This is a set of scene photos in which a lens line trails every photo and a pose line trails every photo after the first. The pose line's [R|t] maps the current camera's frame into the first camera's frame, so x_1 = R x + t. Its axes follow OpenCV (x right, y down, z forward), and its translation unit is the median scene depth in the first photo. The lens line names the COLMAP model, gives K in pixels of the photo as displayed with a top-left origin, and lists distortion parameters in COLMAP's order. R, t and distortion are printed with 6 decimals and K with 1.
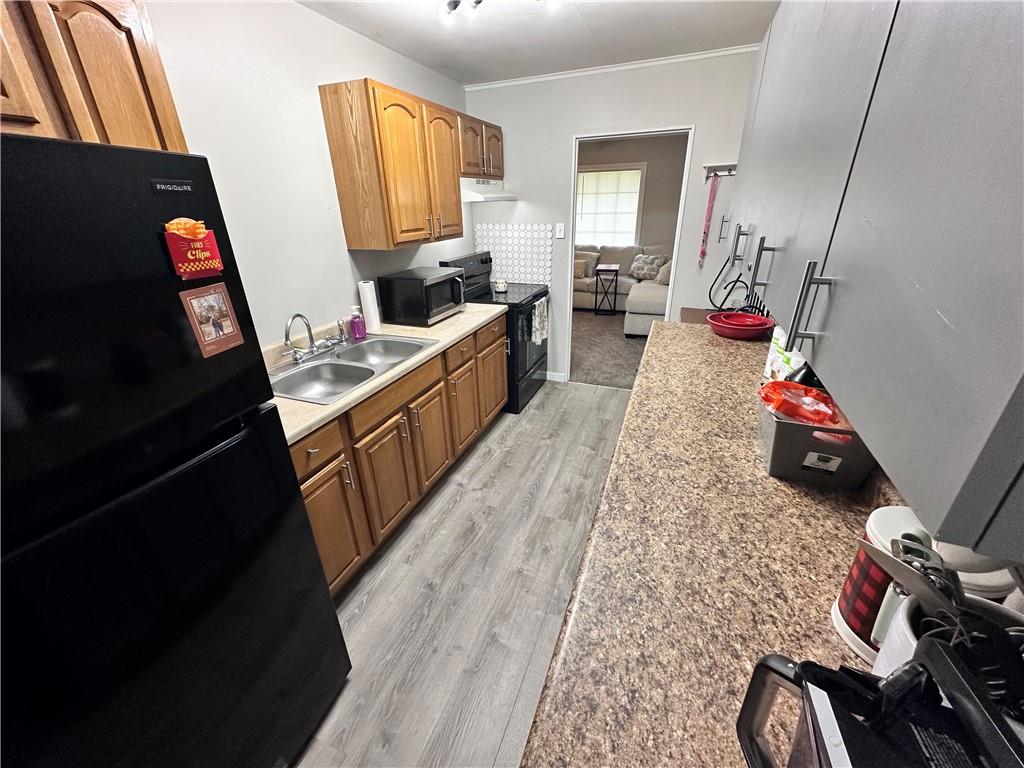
lens RADIAL K [[406.8, 0, 512.0], [0, 406.8, 384.0], [0, 0, 1]] dist [-0.000027, 0.000035]
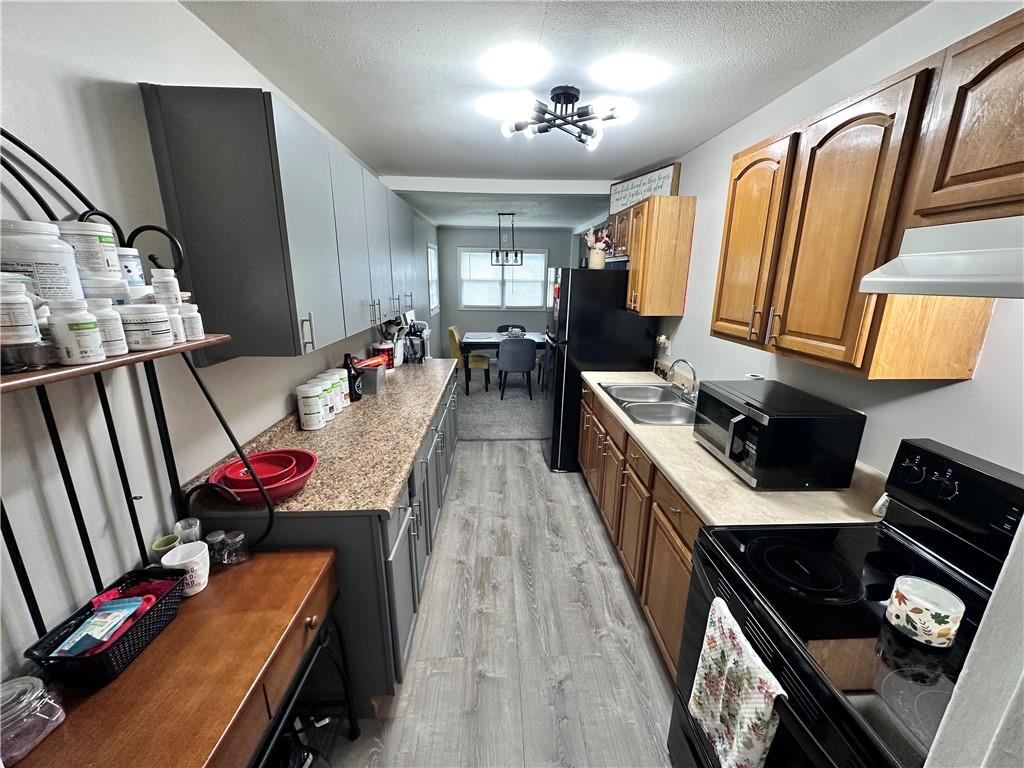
lens RADIAL K [[406.8, 0, 512.0], [0, 406.8, 384.0], [0, 0, 1]] dist [-0.000027, 0.000035]
pose [[-0.914828, 0.116422, -0.386699, 0.437325], [-0.154625, 0.783599, 0.601717, -0.702386], [0.373071, 0.610261, -0.698856, 1.507538]]
